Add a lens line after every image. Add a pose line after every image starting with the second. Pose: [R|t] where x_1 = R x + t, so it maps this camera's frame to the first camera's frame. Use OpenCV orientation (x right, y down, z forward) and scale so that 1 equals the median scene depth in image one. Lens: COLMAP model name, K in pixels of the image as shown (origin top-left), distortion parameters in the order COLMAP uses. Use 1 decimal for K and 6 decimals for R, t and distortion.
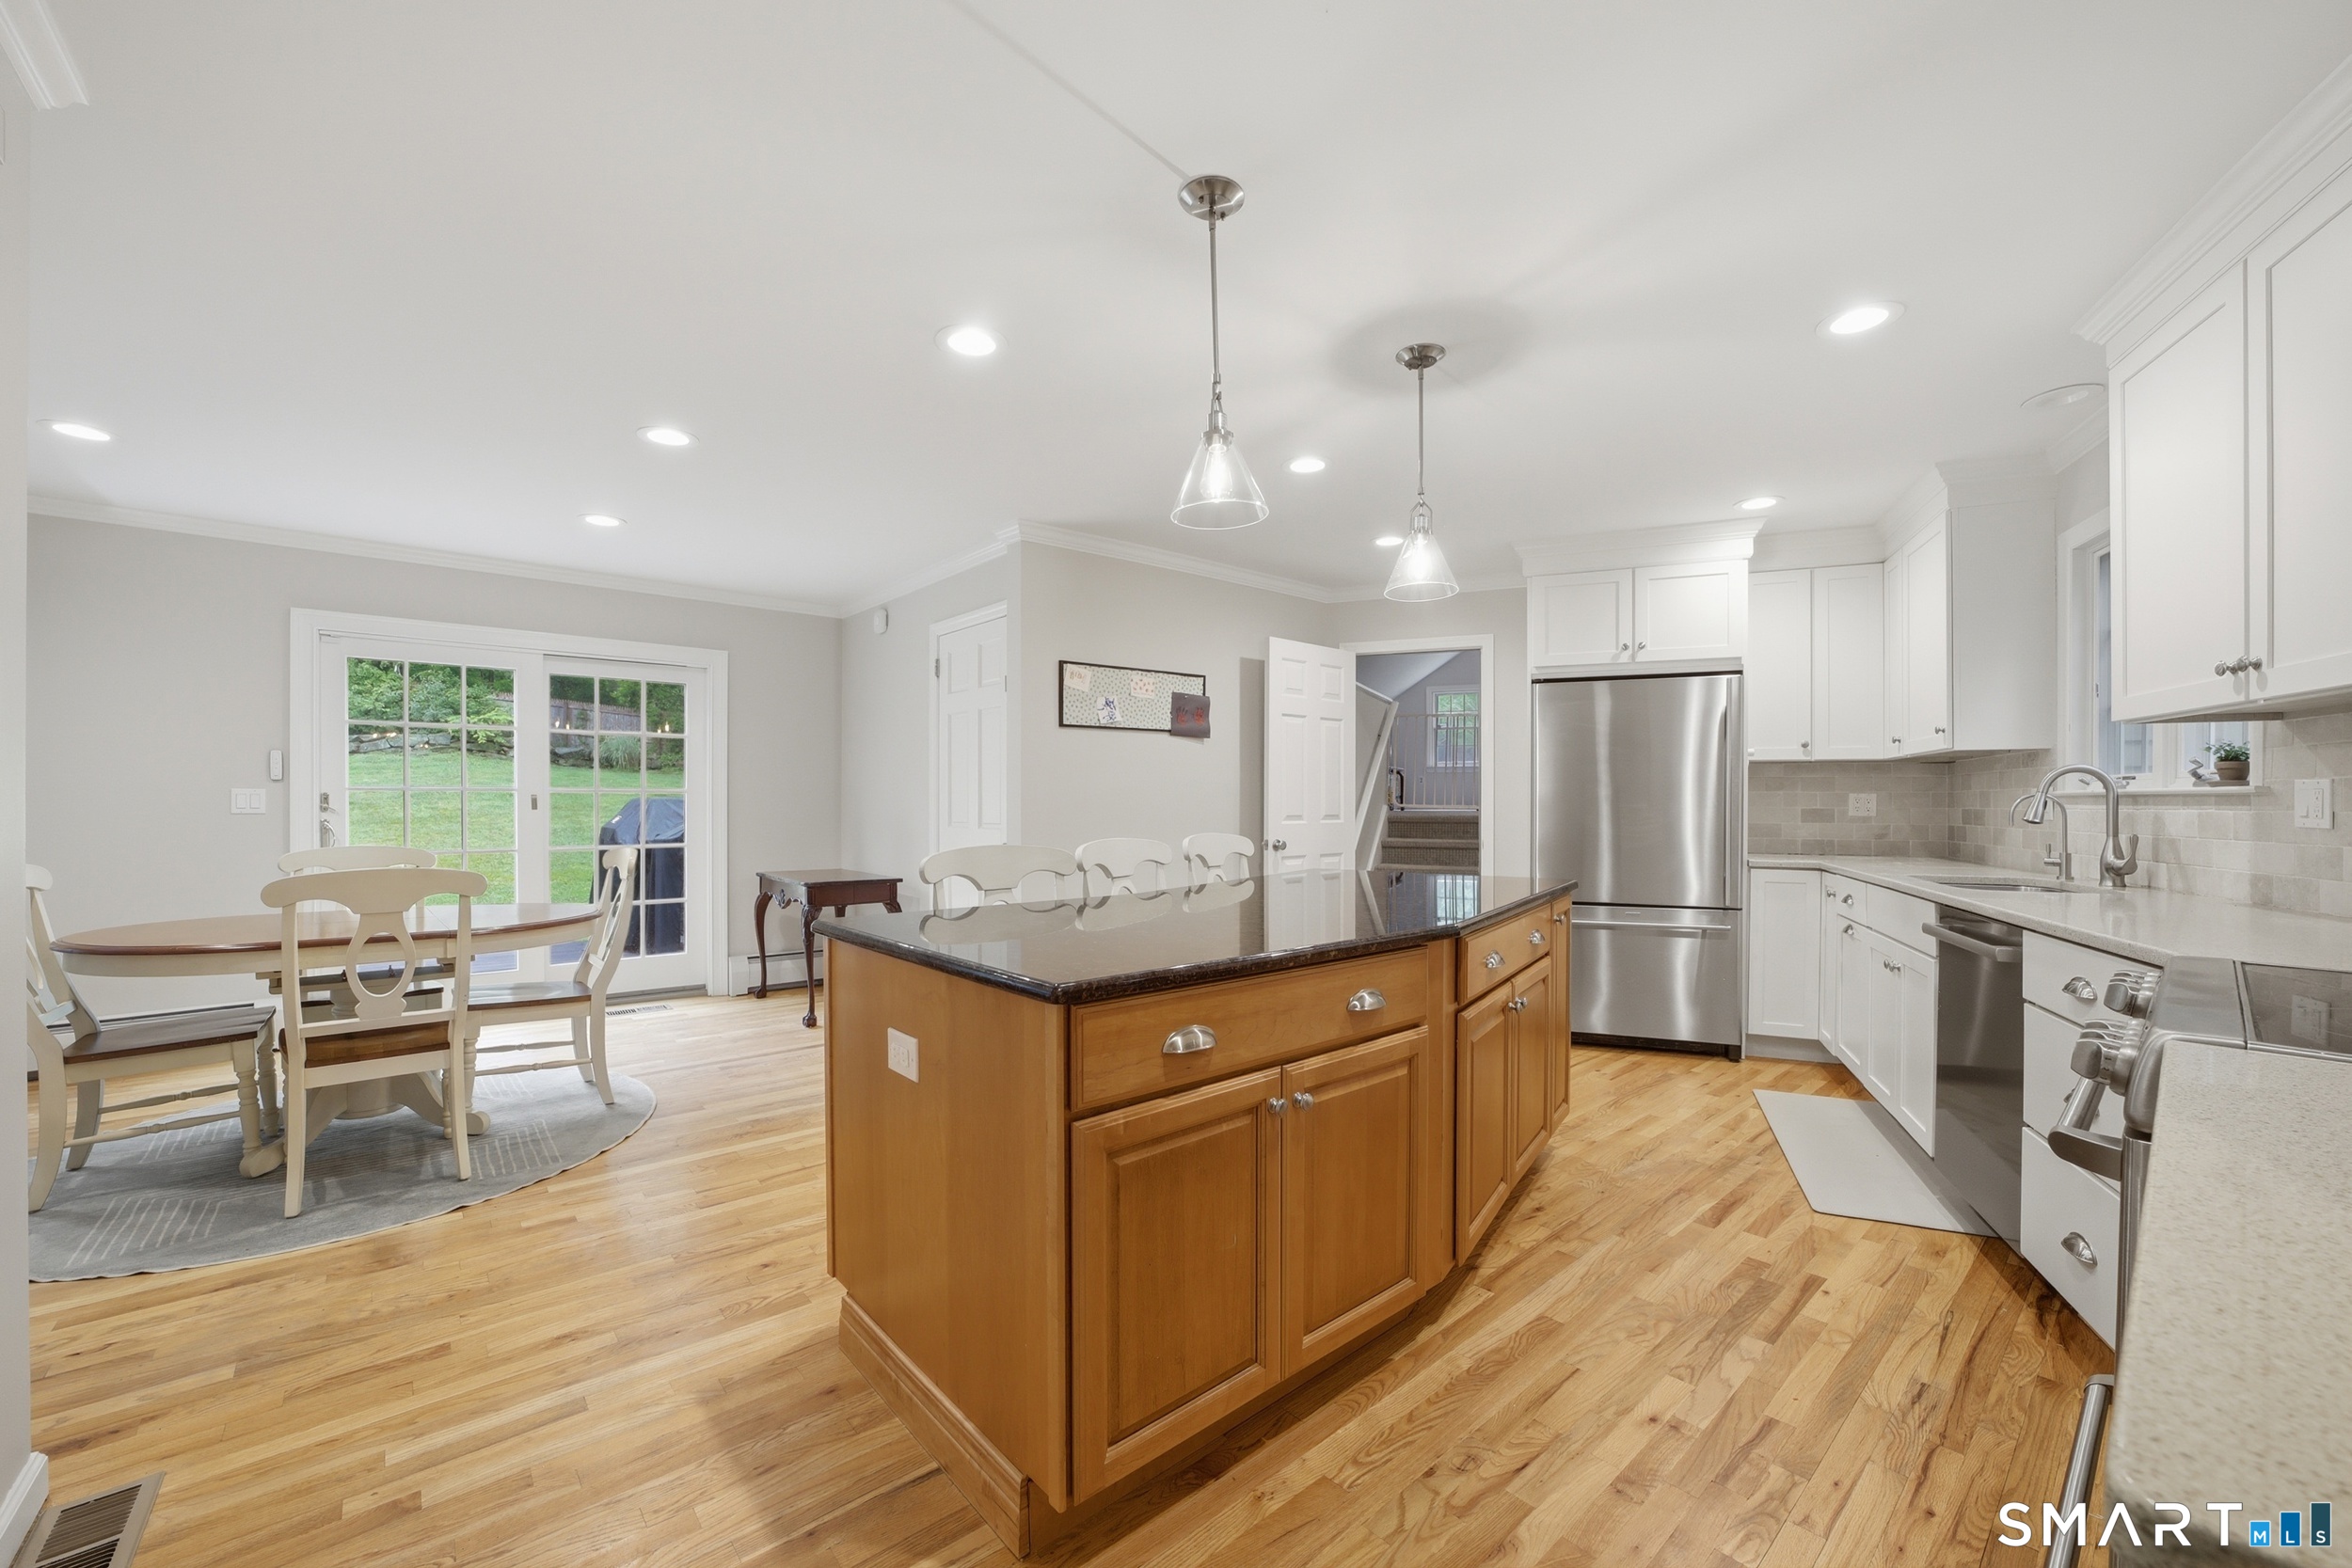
lens RADIAL K [[922.5, 0, 1178.2], [0, 922.5, 802.5], [0, 0, 1]] dist [-0.041484, 0.011324]
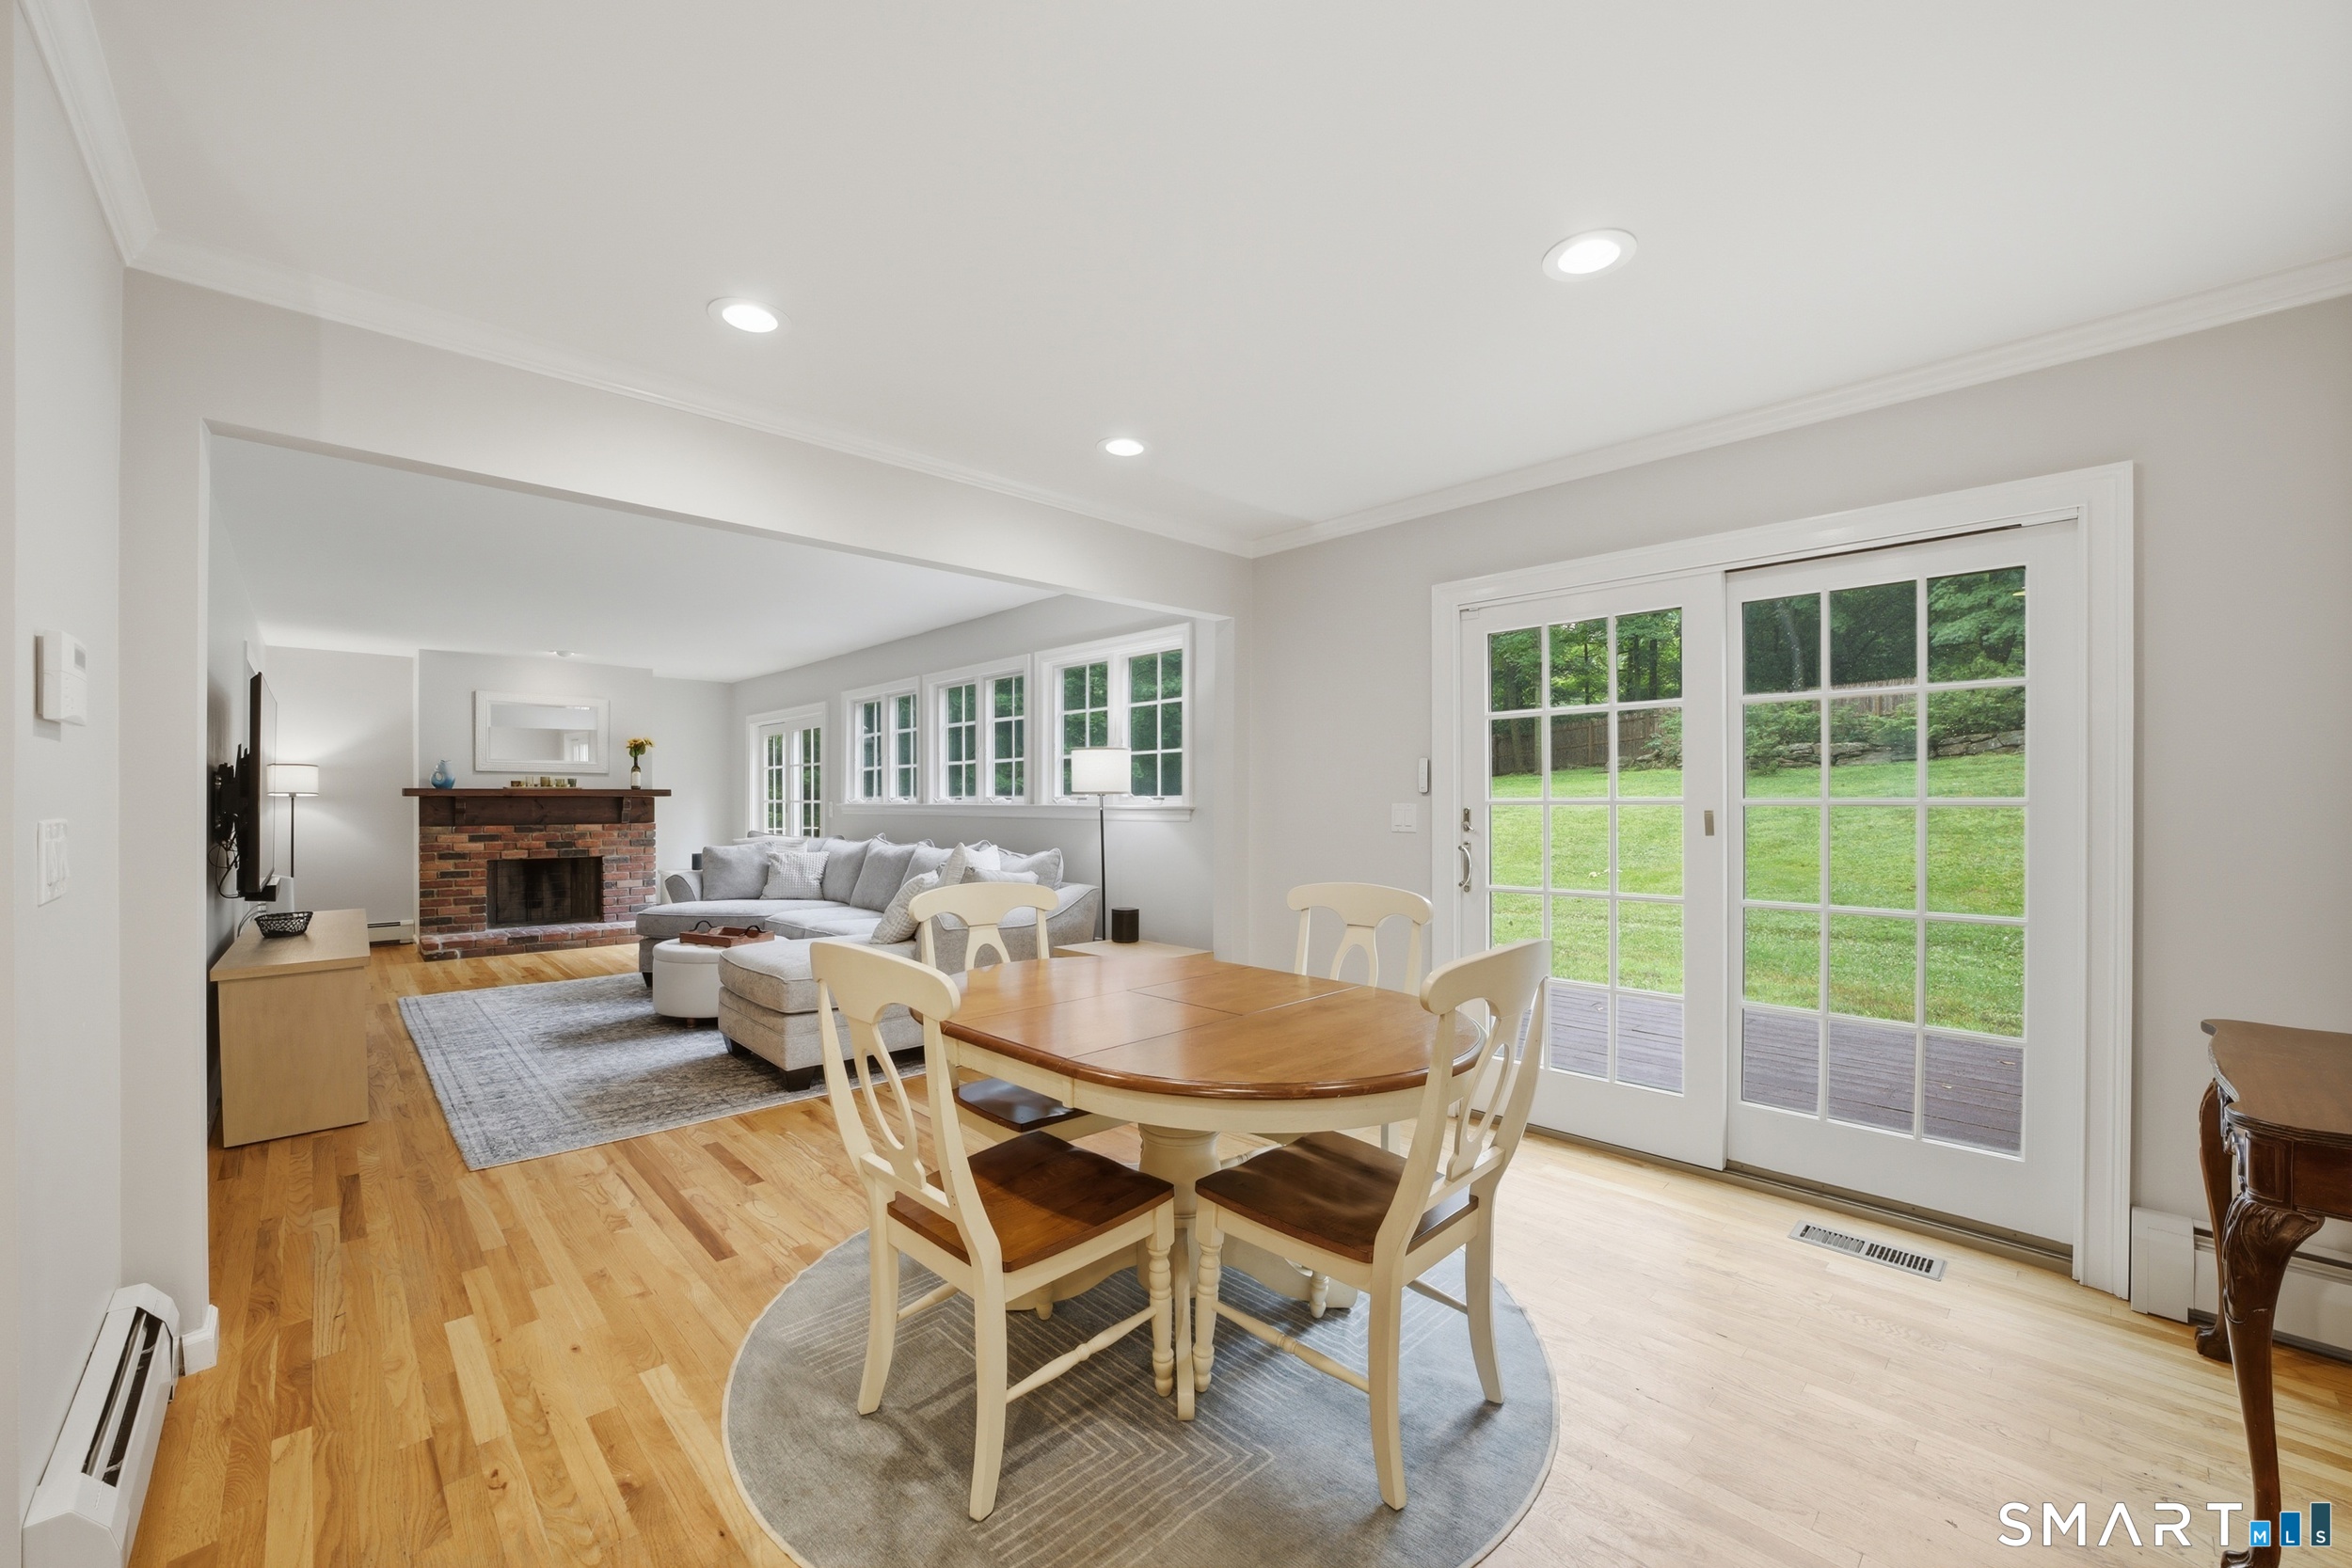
lens RADIAL K [[922.5, 0, 1178.2], [0, 922.5, 802.5], [0, 0, 1]] dist [-0.041484, 0.011324]
pose [[0.048932, -0.005638, -0.998786, -0.230031], [-0.001277, 0.999983, -0.005707, -0.017863], [0.998801, 0.001555, 0.048924, 1.097259]]
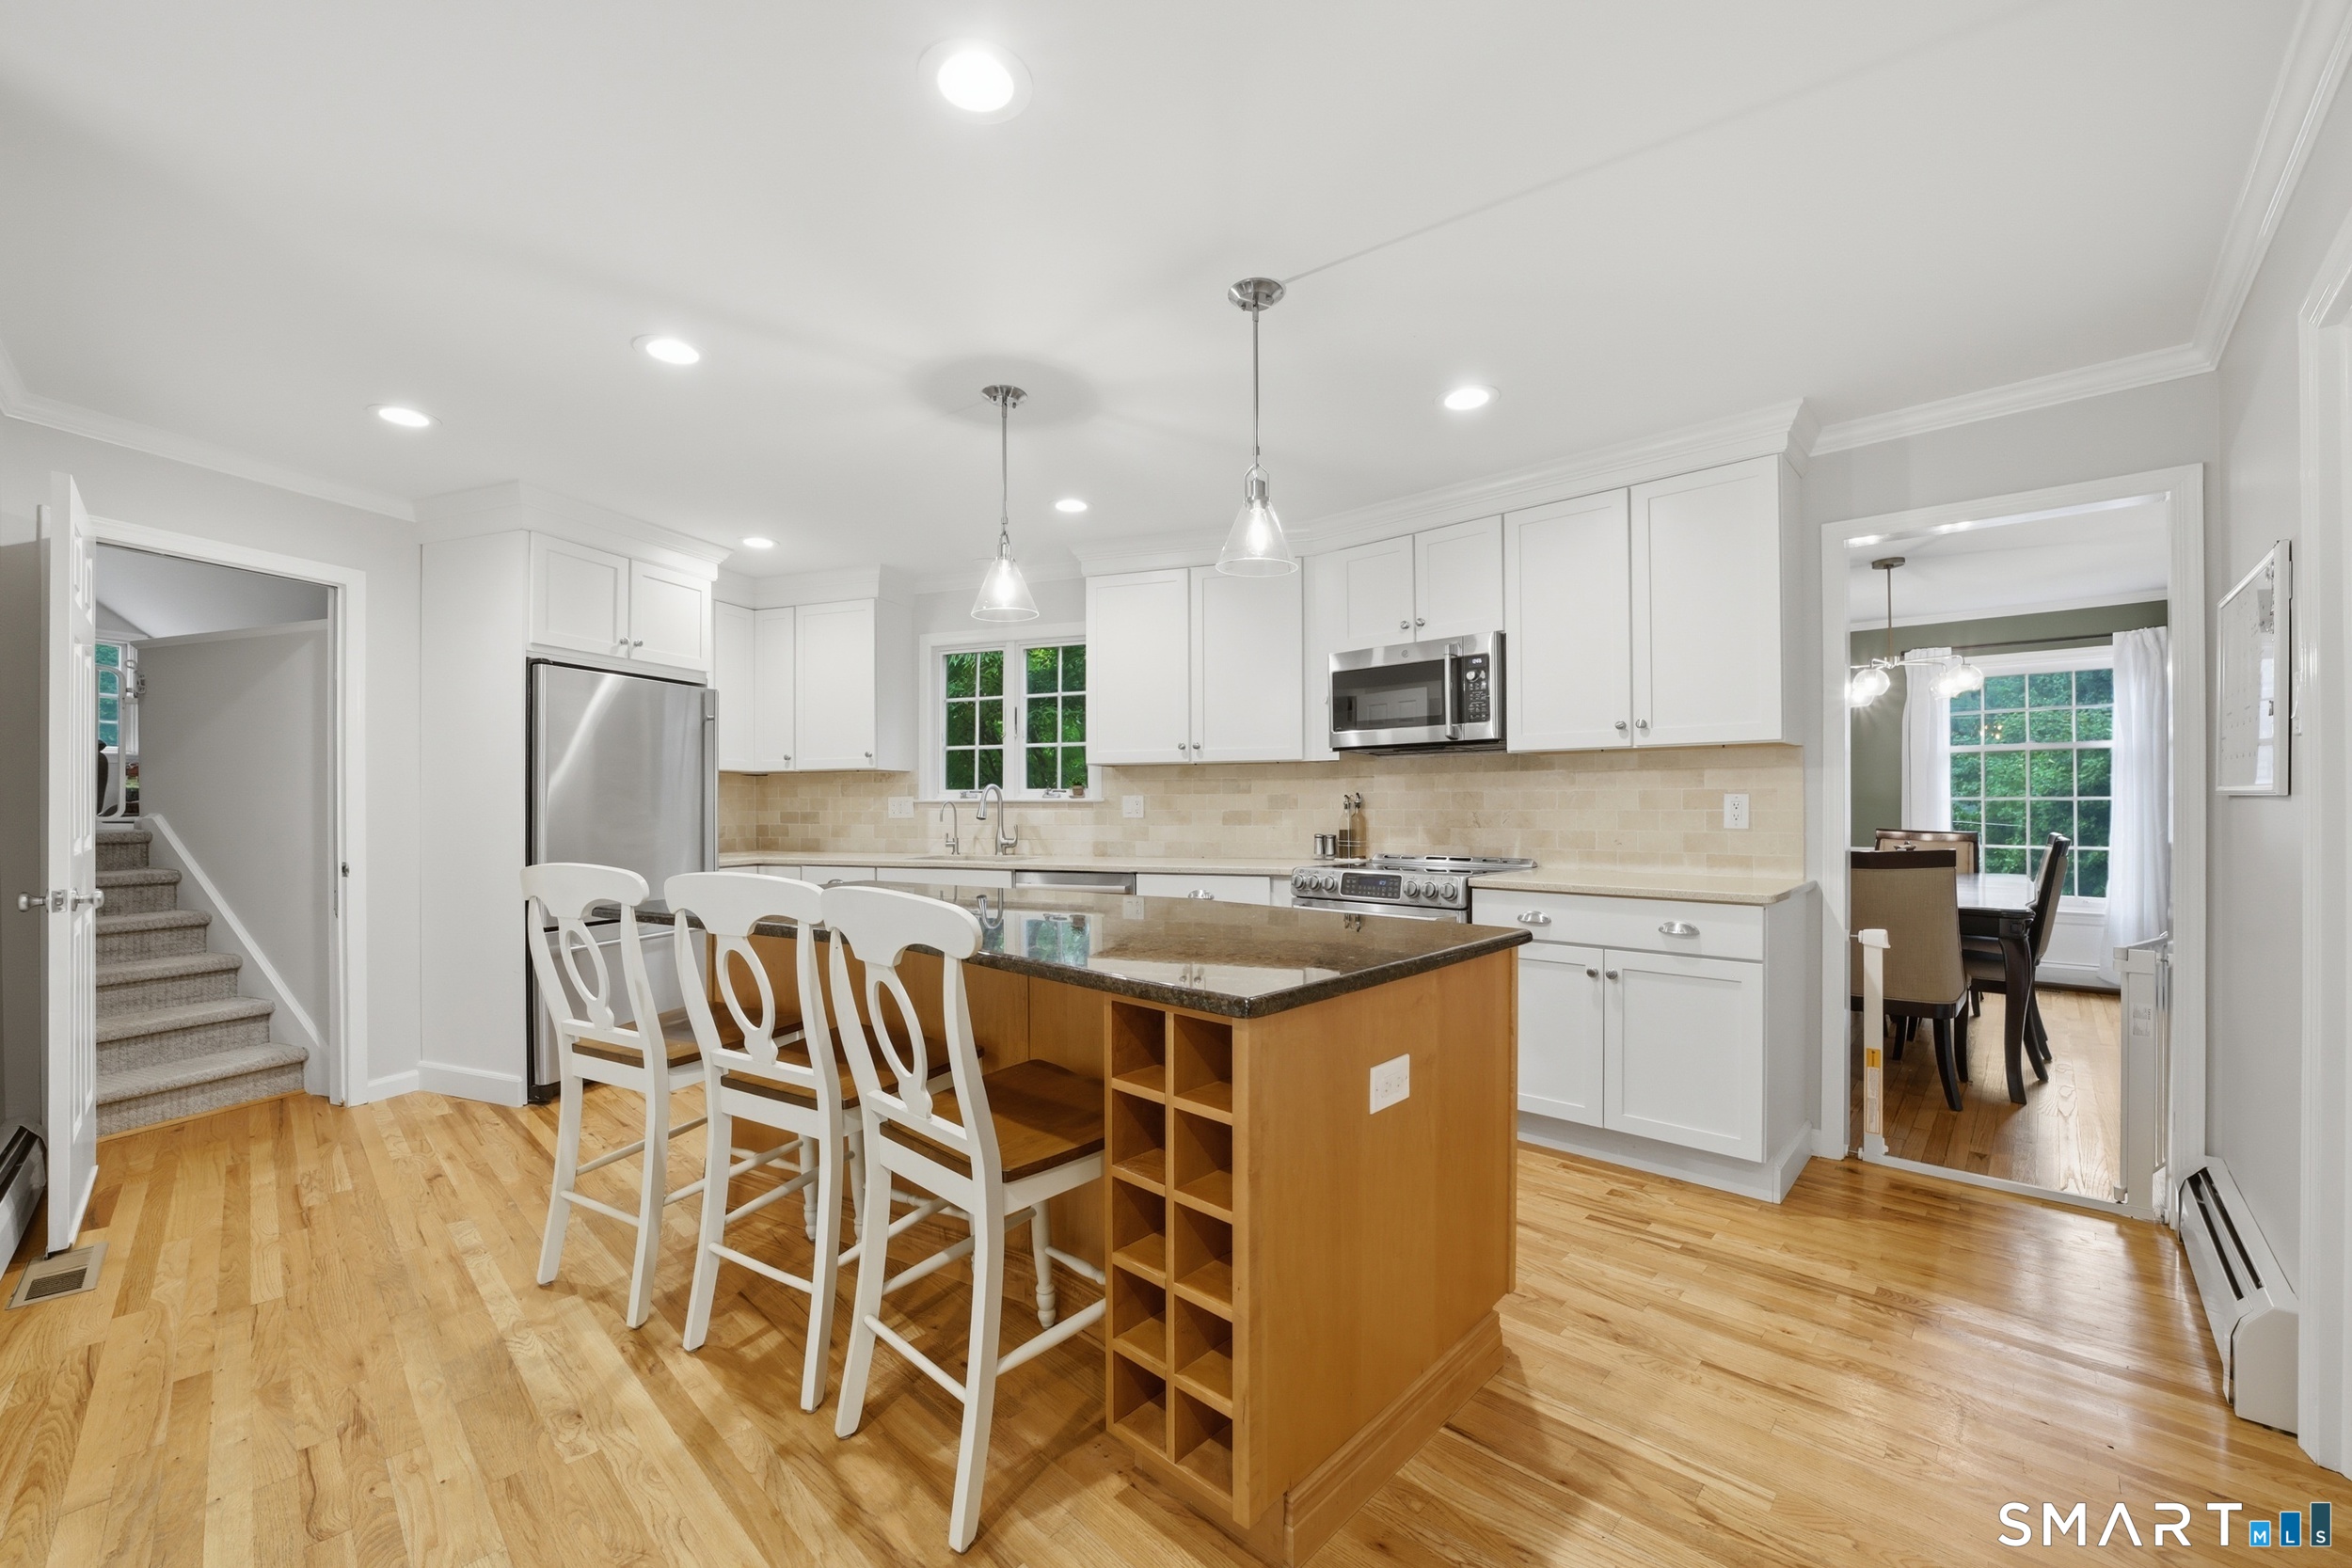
lens RADIAL K [[926.8, 0, 1176.9], [0, 926.8, 805.6], [0, 0, 1]] dist [-0.037111, 0.008591]
pose [[-0.092467, -0.003470, 0.995710, -0.763385], [0.002915, 0.999989, 0.003756, -0.007533], [-0.995712, 0.003249, -0.092456, 0.819629]]
